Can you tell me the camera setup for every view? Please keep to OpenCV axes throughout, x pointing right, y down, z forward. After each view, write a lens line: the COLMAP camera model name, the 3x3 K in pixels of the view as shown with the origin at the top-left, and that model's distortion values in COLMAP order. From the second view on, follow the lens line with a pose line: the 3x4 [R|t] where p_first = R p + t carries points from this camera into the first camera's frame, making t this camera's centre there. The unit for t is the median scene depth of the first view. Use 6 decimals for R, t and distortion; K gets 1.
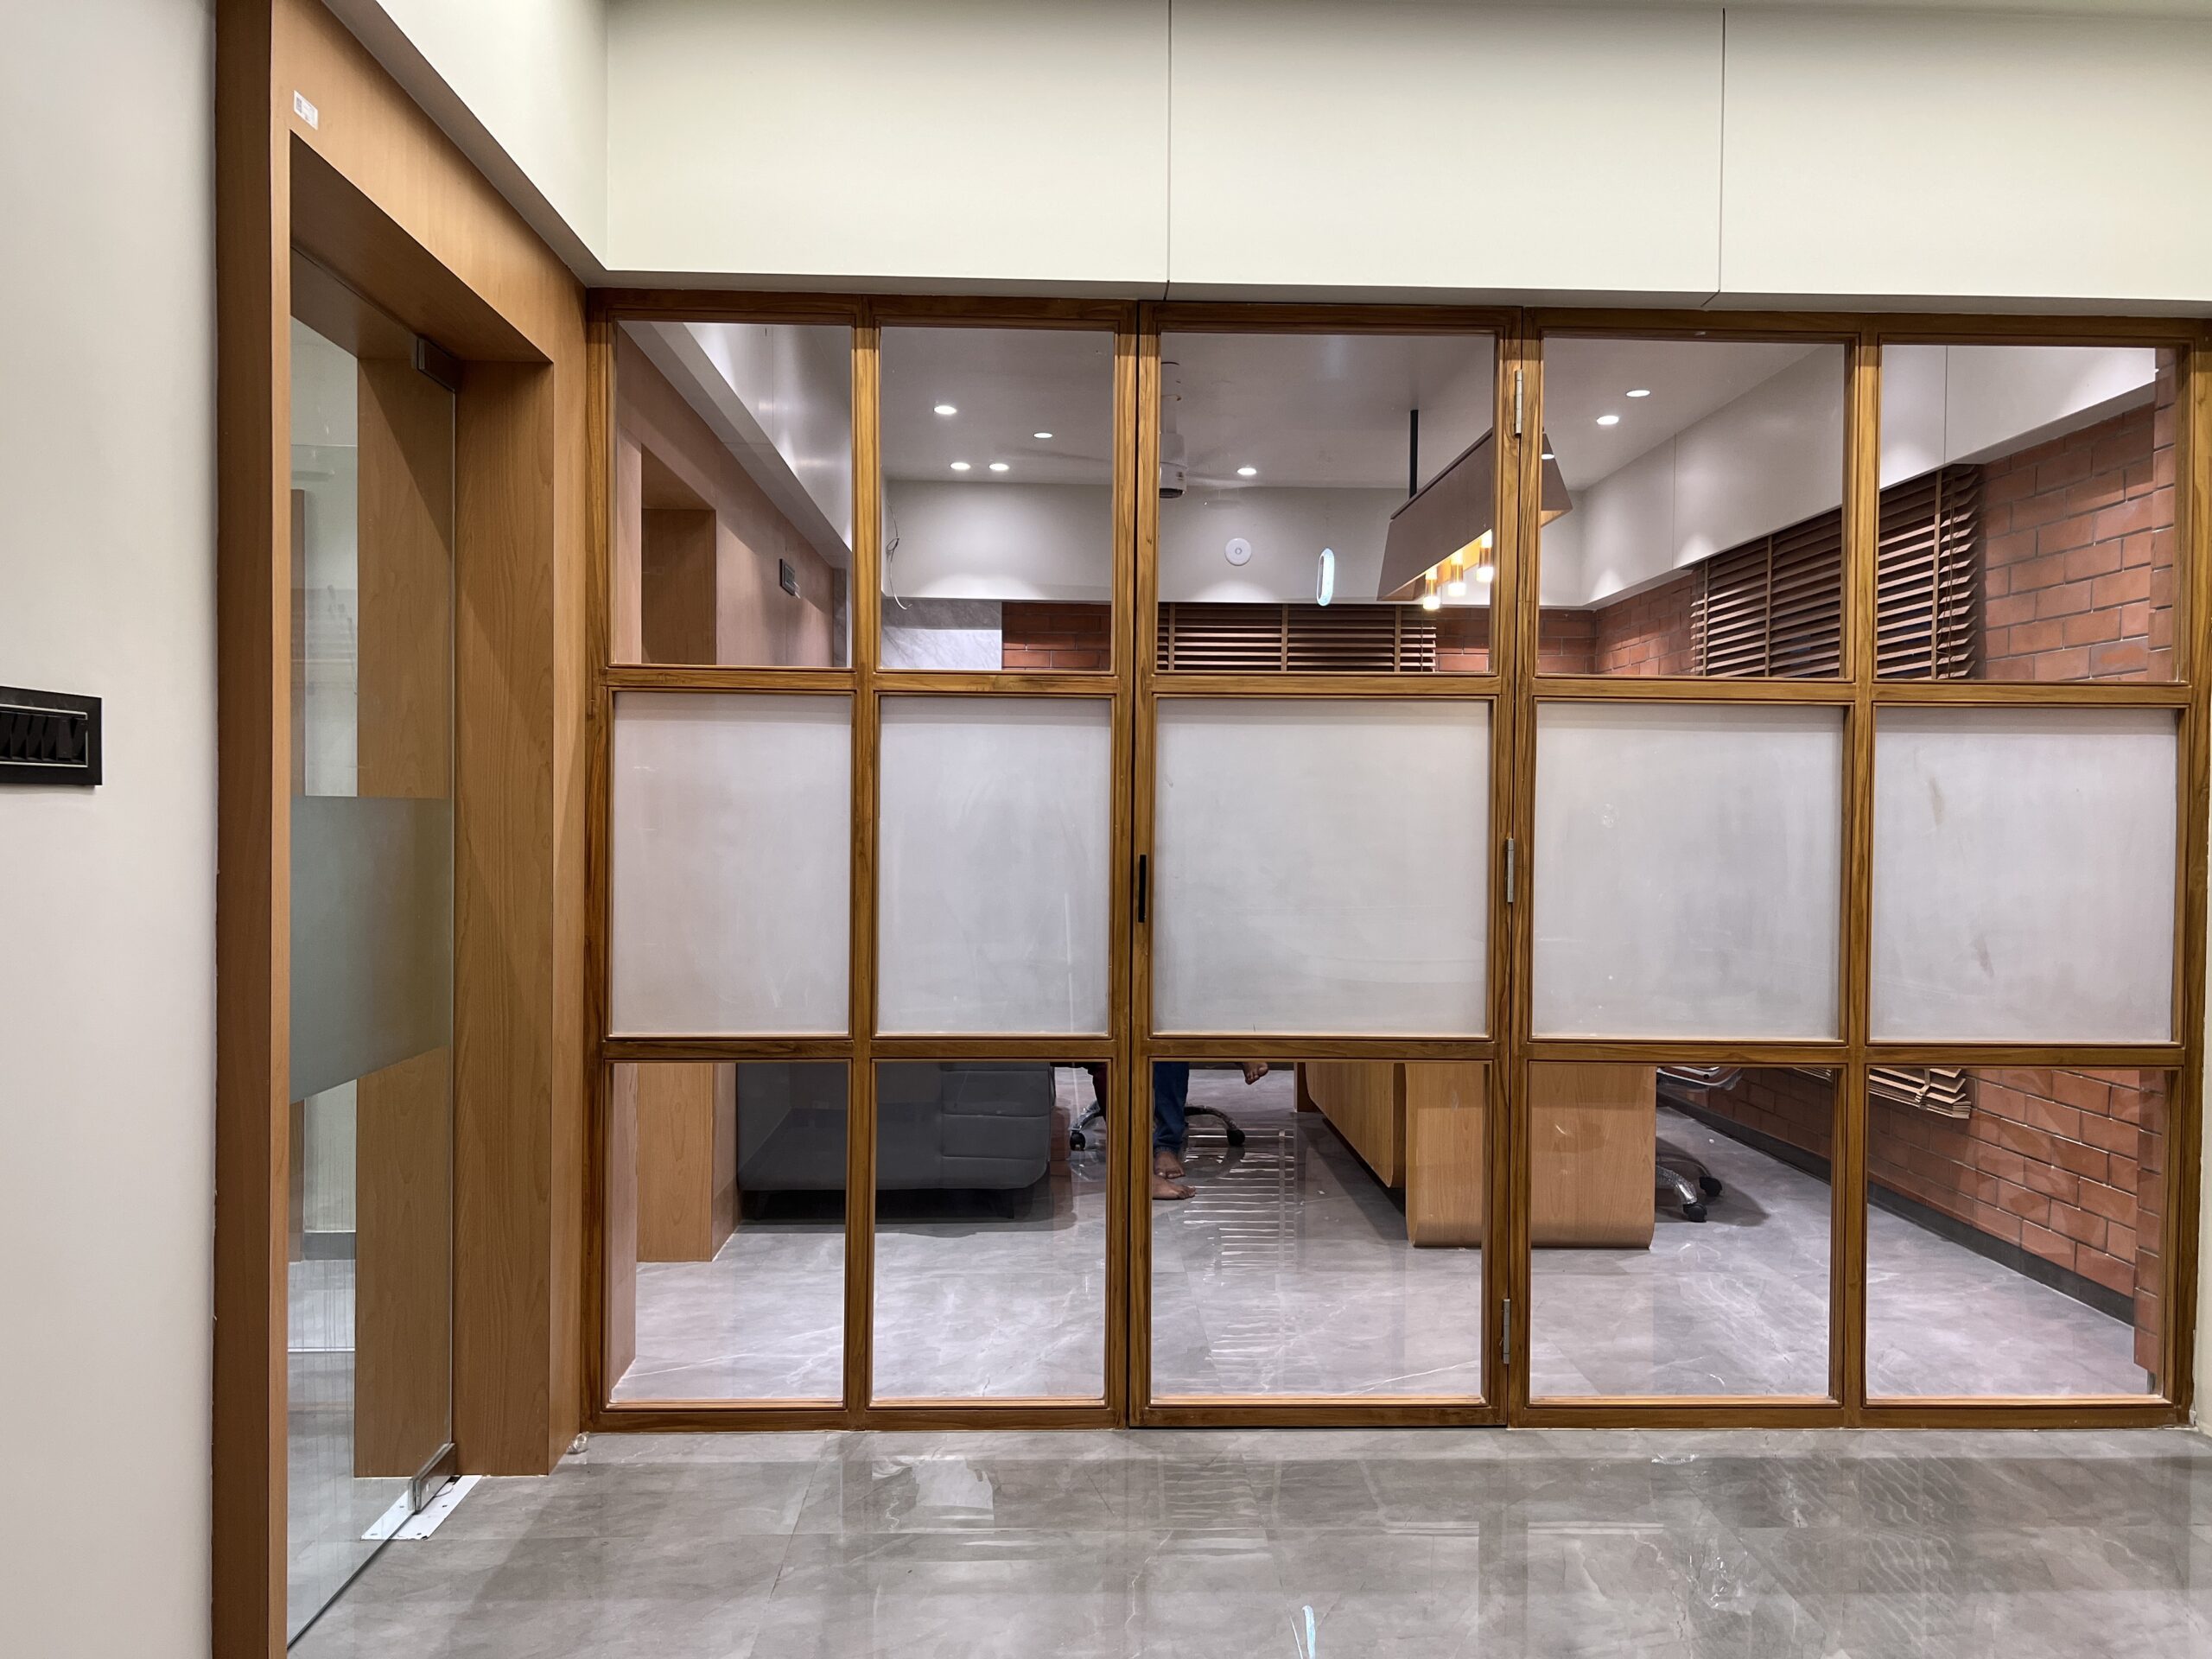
lens RADIAL K [[1658.8, 0, 1104.1], [0, 1658.8, 840.2], [0, 0, 1]] dist [0.013223, -0.005204]
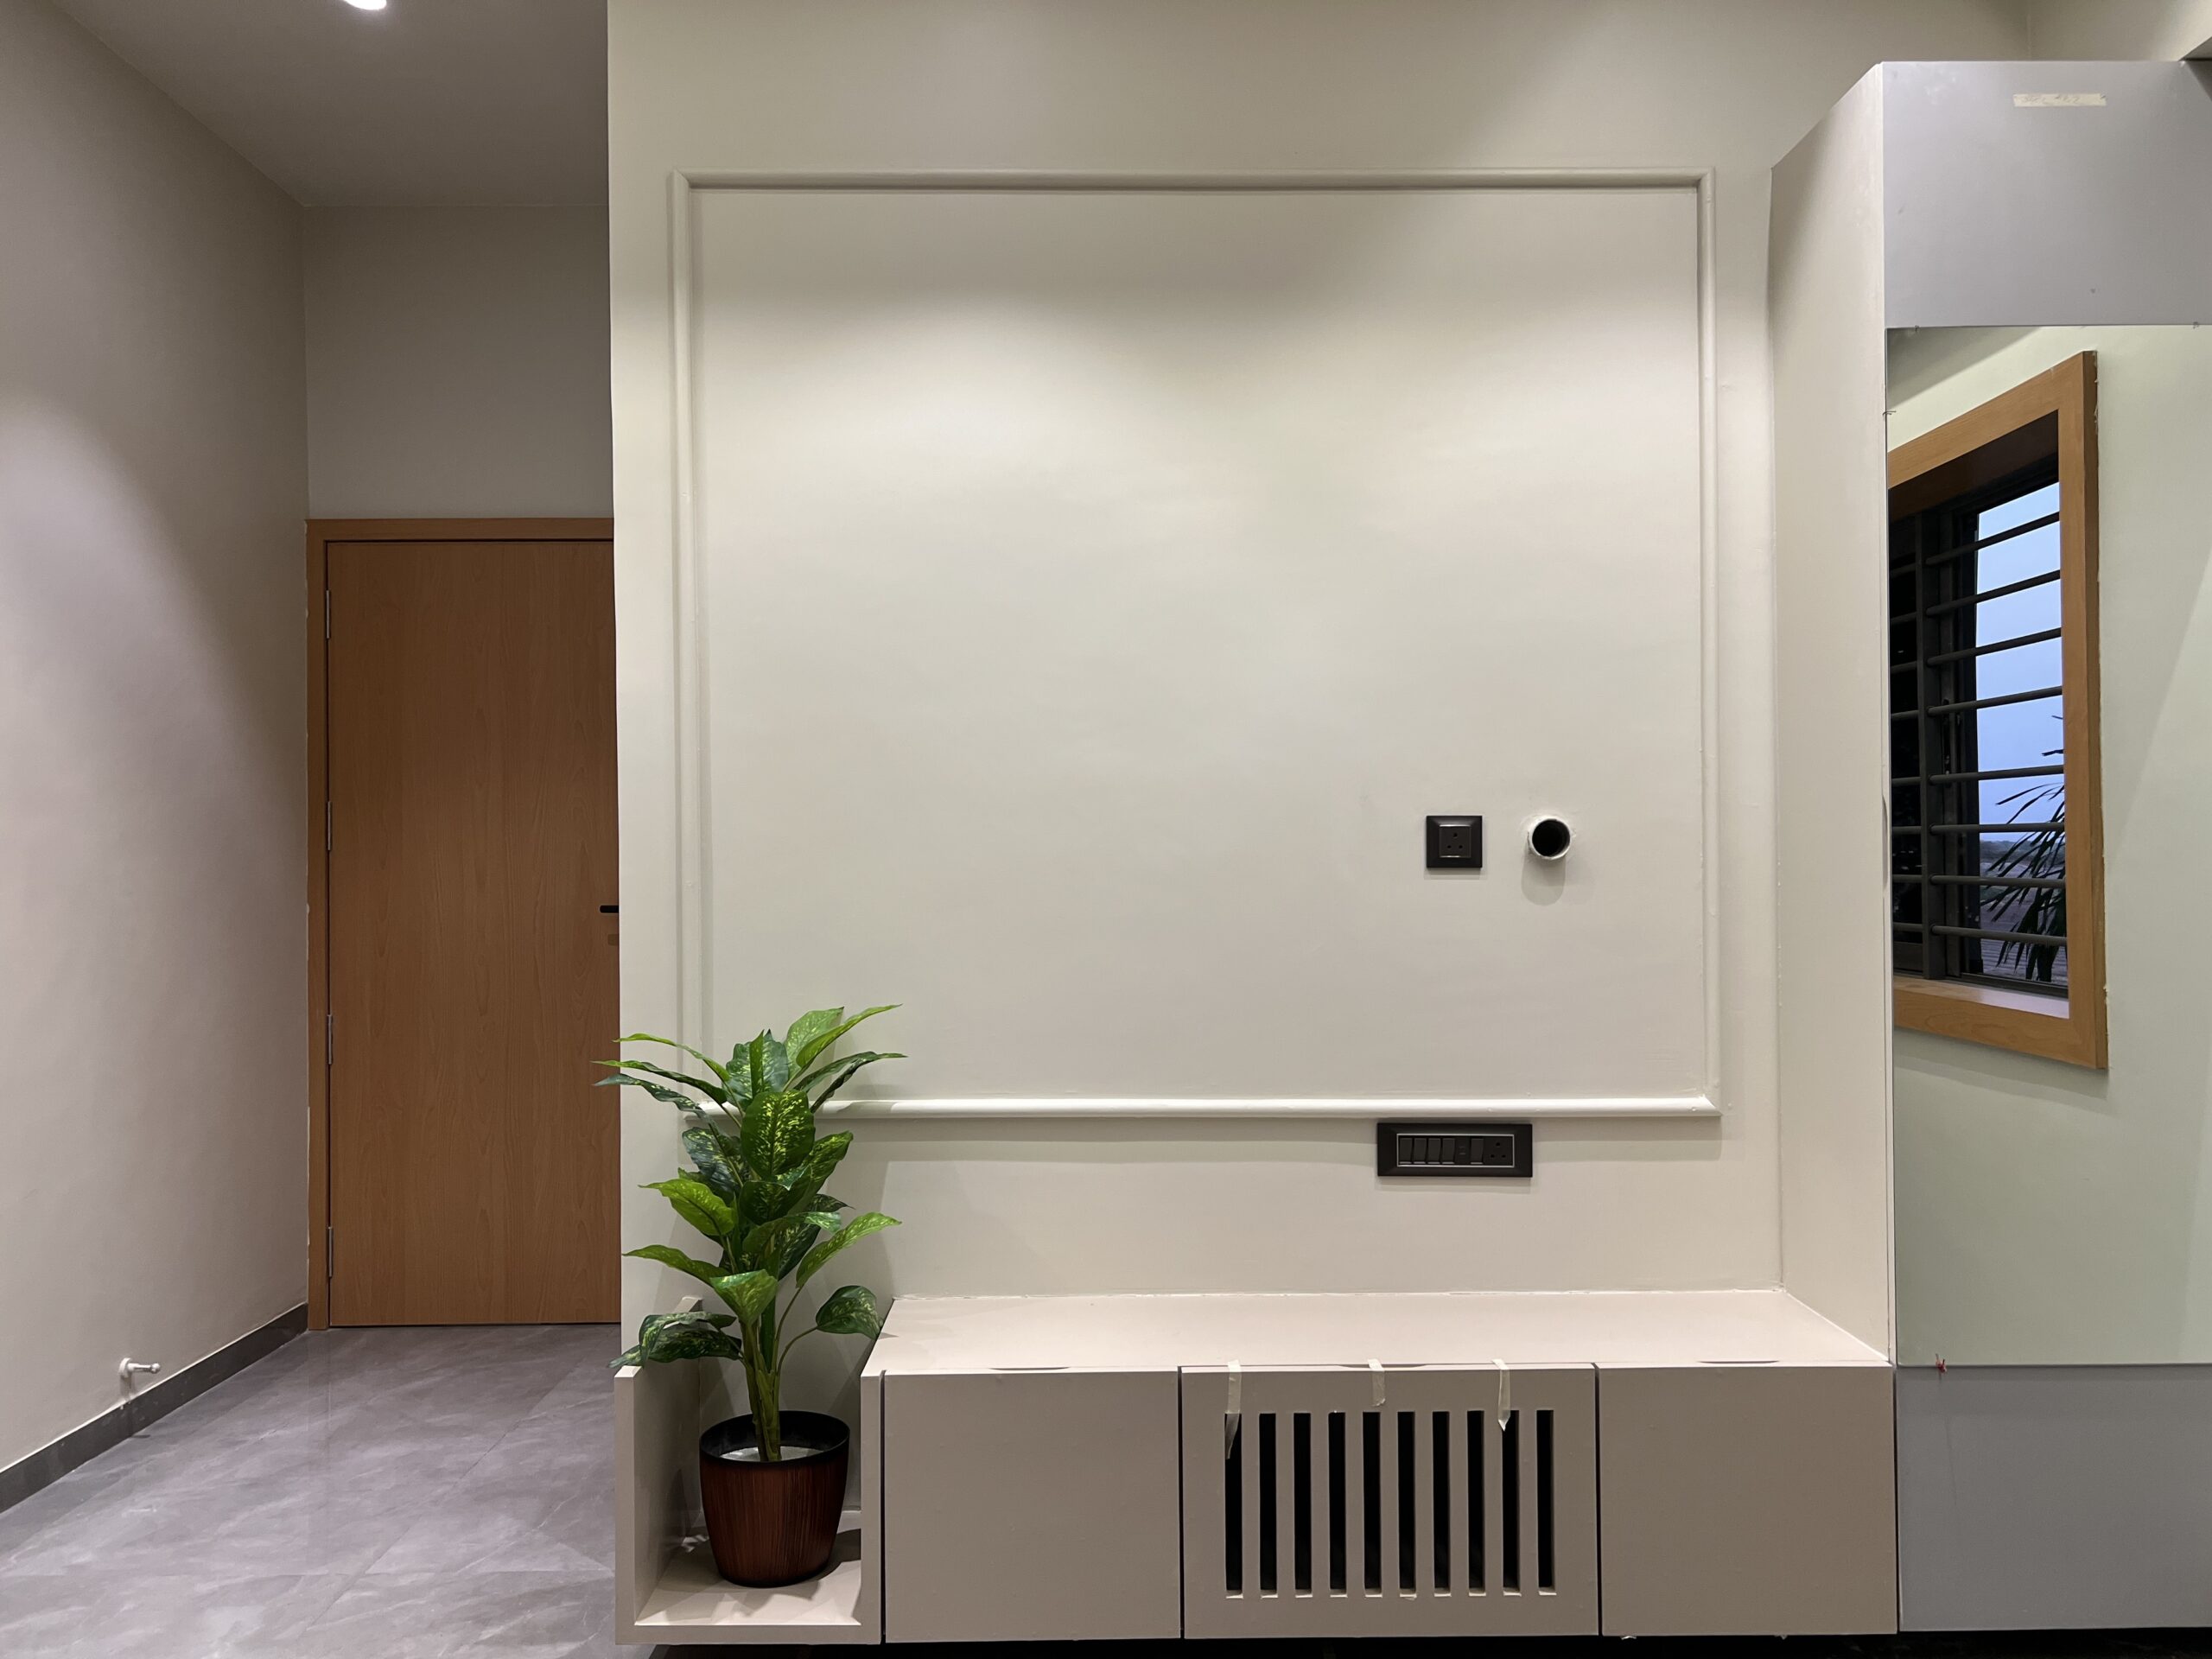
lens RADIAL K [[1658.8, 0, 1104.1], [0, 1658.8, 840.2], [0, 0, 1]] dist [0.013223, -0.005204]
pose [[-0.999210, -0.025703, 0.030307, -0.082621], [-0.025339, 0.999603, 0.012317, -0.047833], [-0.030611, 0.011539, -0.999465, 1.991986]]
